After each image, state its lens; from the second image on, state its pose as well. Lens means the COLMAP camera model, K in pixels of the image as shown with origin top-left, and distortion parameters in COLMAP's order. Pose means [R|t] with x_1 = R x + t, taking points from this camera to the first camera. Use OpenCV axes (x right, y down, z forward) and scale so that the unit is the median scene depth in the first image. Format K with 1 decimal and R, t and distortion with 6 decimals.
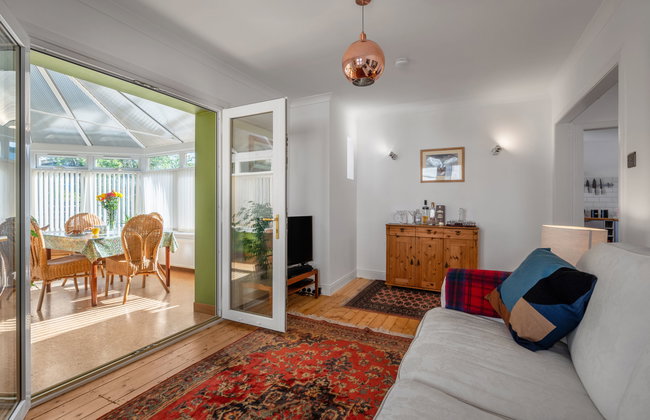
lens RADIAL K [[294.2, 0, 336.4], [0, 294.2, 202.6], [0, 0, 1]] dist [-0.003941, -0.000362]
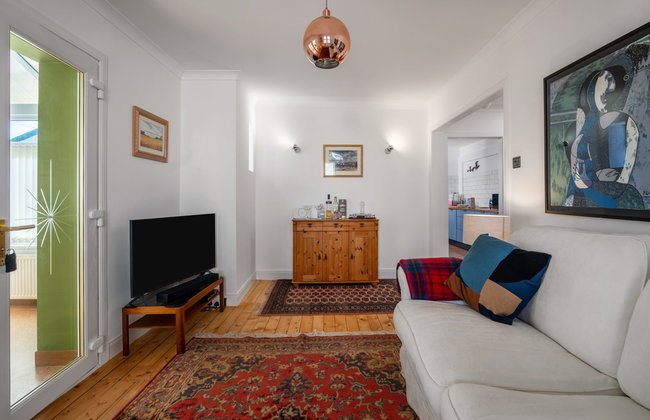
lens RADIAL K [[294.2, 0, 333.3], [0, 294.2, 194.9], [0, 0, 1]] dist [-0.003941, -0.000362]
pose [[0.888287, -0.003678, 0.459274, -0.190938], [0.007846, 0.999944, -0.007166, 0.000821], [-0.459221, 0.009969, 0.888266, 0.118389]]
